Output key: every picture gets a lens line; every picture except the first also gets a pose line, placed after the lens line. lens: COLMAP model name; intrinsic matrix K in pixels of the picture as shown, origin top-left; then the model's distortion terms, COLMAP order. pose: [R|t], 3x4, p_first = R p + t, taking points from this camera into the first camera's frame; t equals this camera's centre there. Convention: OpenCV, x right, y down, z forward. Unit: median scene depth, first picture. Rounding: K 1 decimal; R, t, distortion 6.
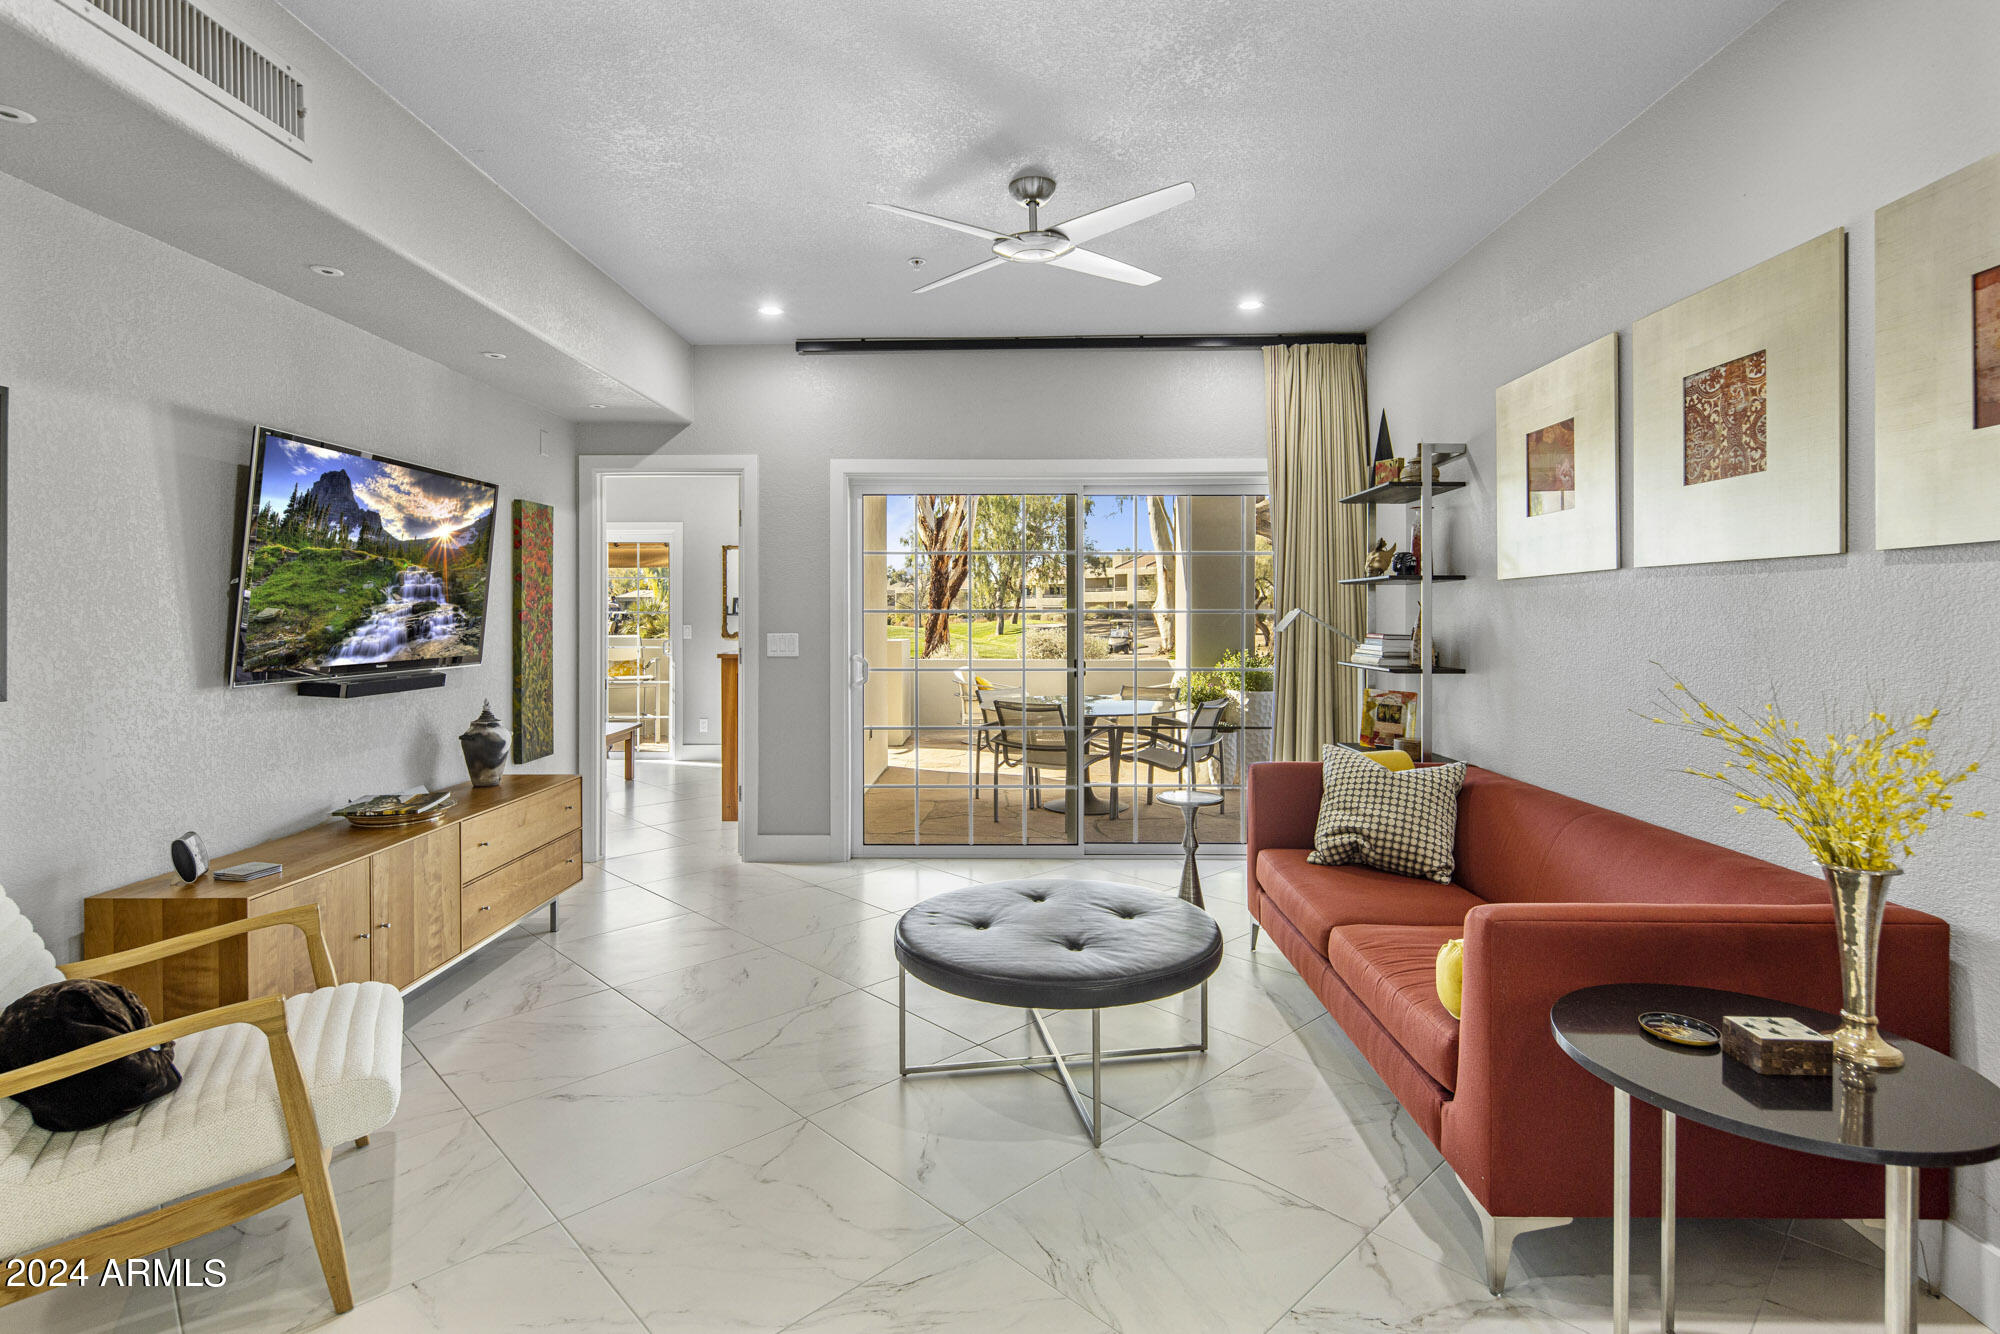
lens RADIAL K [[967.2, 0, 998.5], [0, 967.2, 611.7], [0, 0, 1]] dist [0.000143, -0.002056]
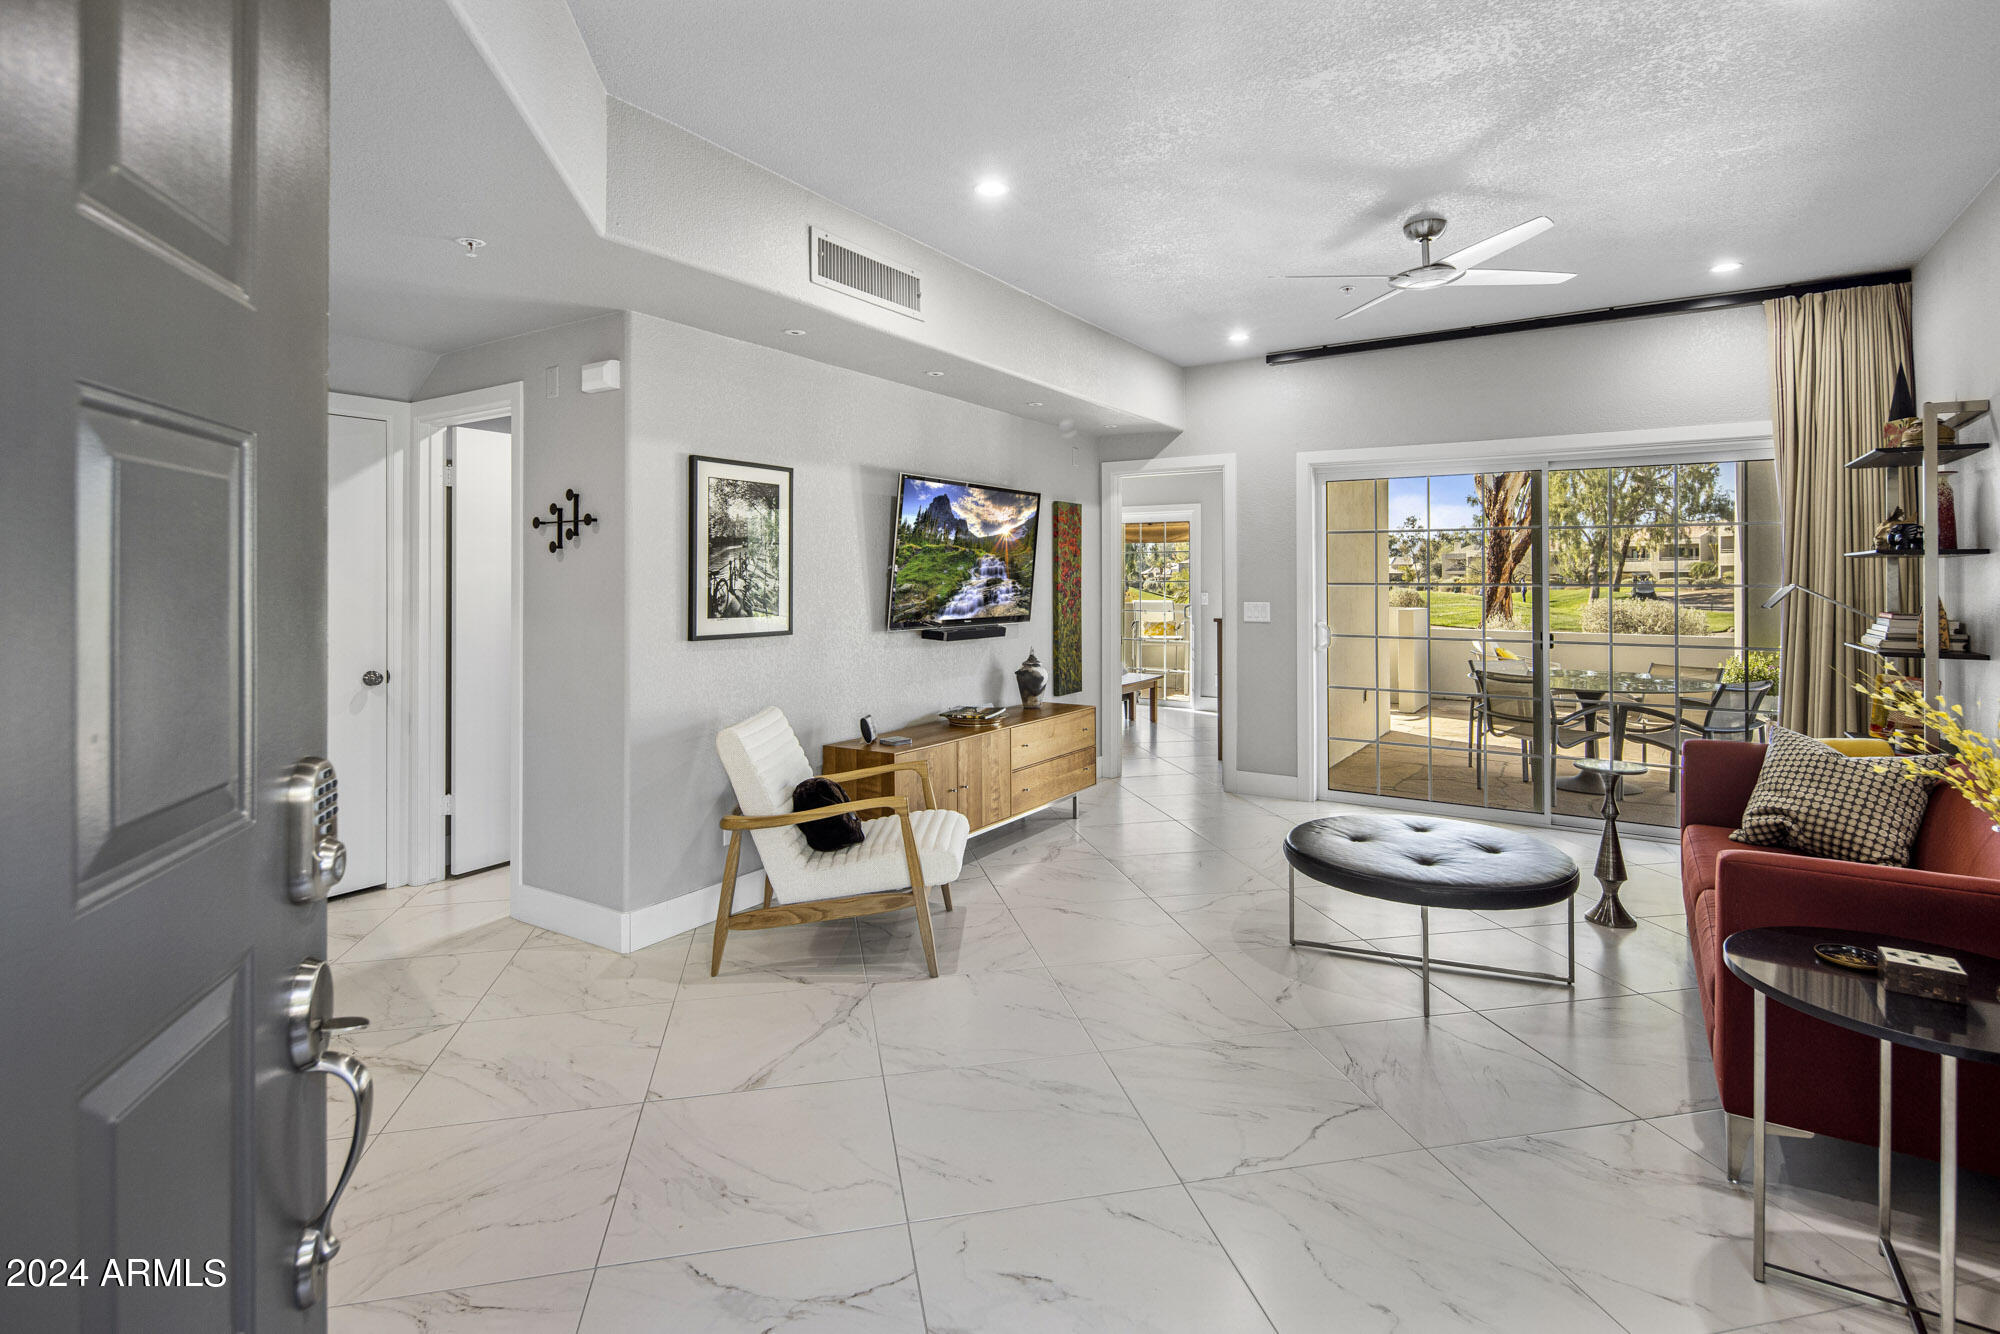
lens RADIAL K [[960.2, 0, 1004.4], [0, 960.2, 576.3], [0, 0, 1]] dist [-0.000972, -0.000554]
pose [[0.848193, -0.000134, -0.529687, 0.202436], [-0.000172, 1.000000, -0.000528, -0.013137], [0.529687, 0.000539, 0.848193, -0.238476]]
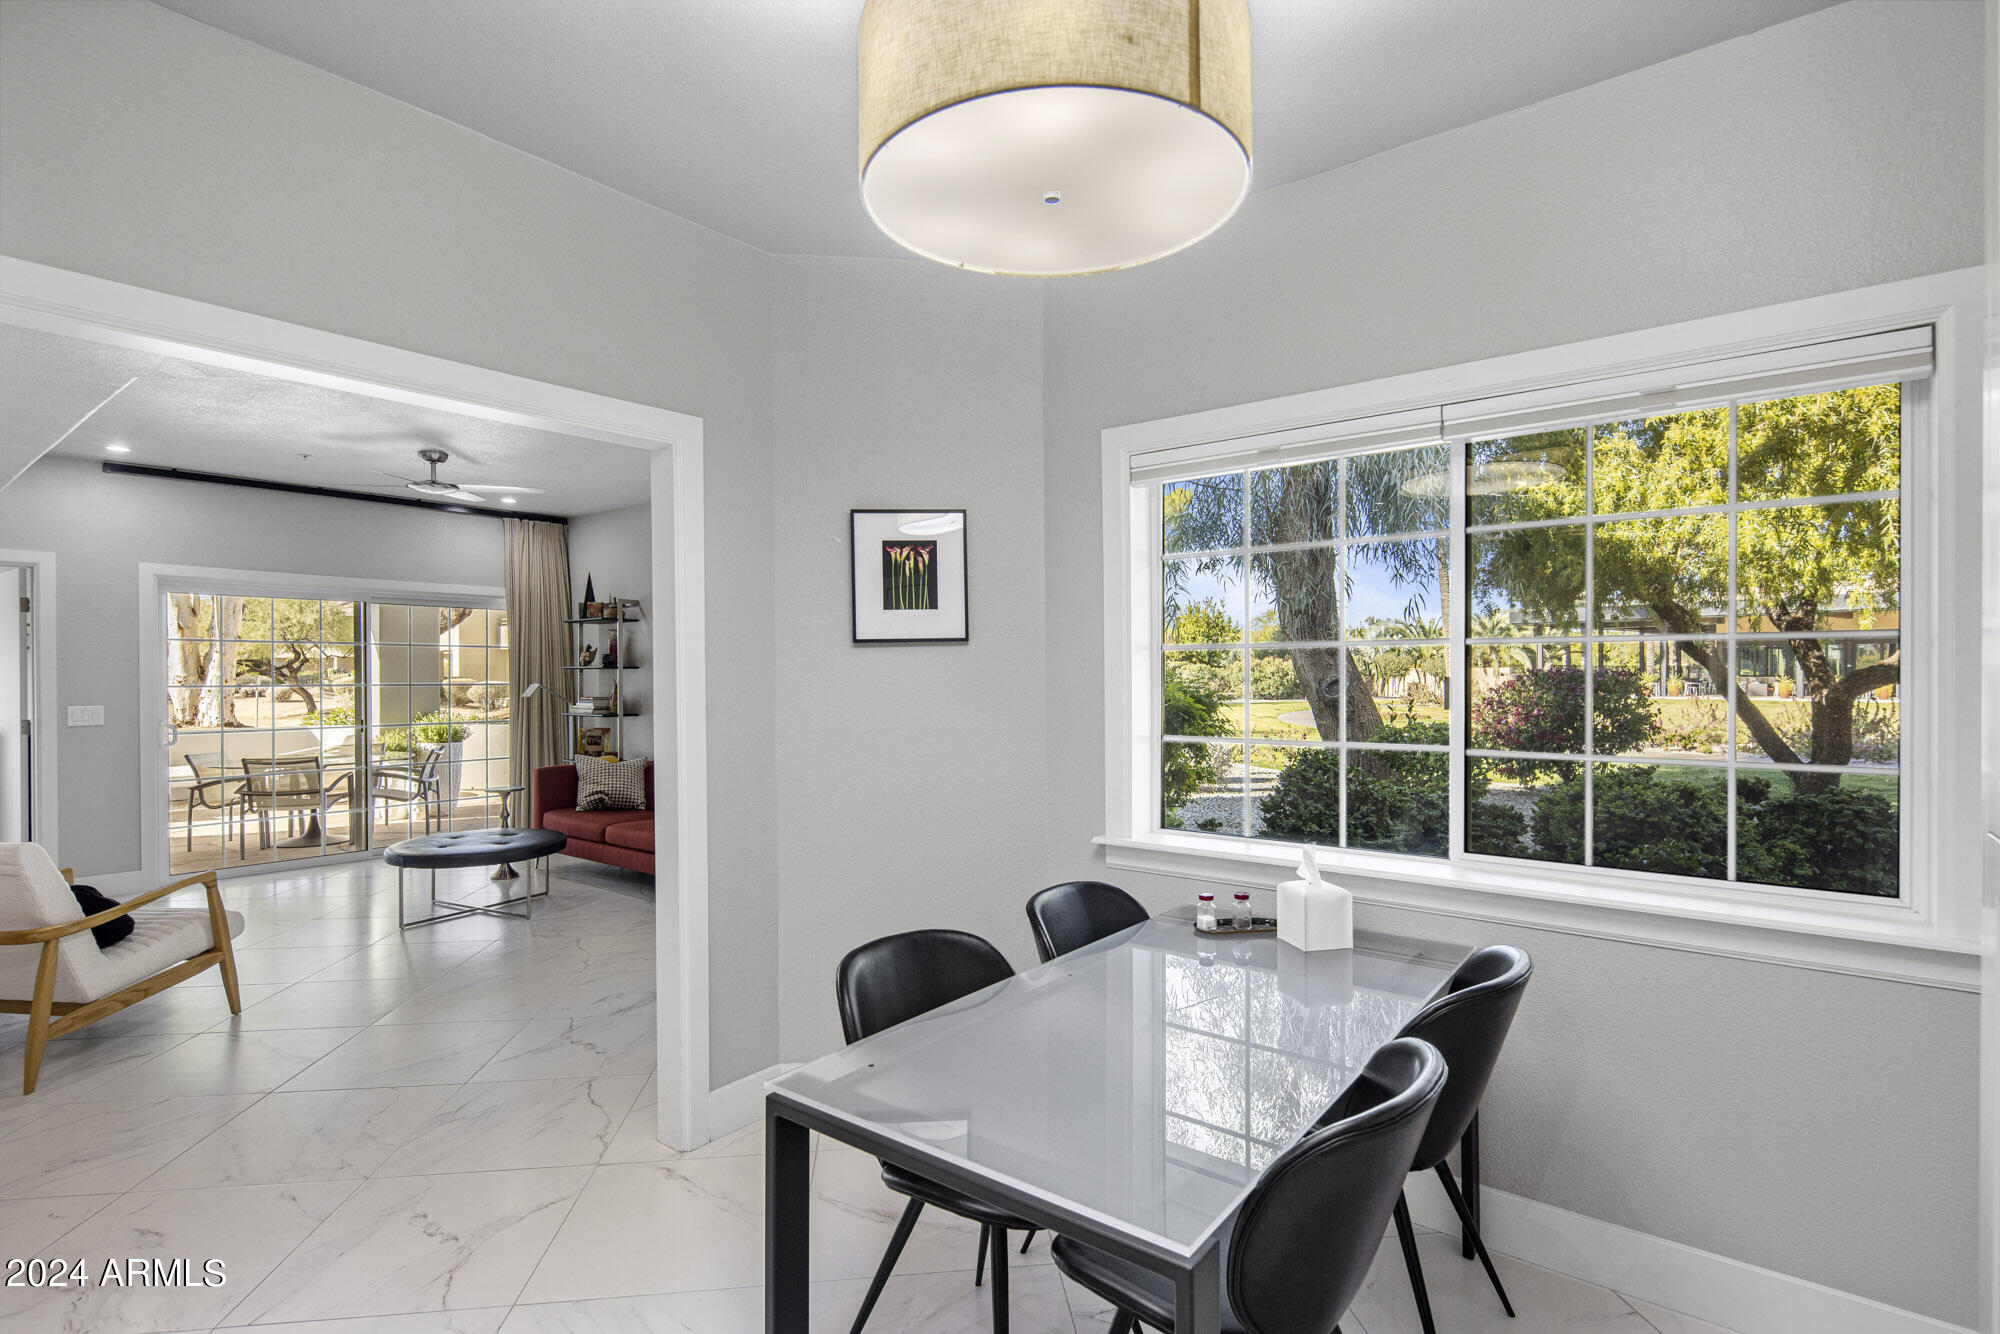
lens RADIAL K [[963.3, 0, 1025.6], [0, 963.3, 686.0], [0, 0, 1]] dist [0.000212, -0.000492]
pose [[0.592653, -0.010000, 0.805396, -0.709850], [0.000106, 0.999924, 0.012337, -0.024433], [-0.805458, -0.007226, 0.592609, -0.901215]]
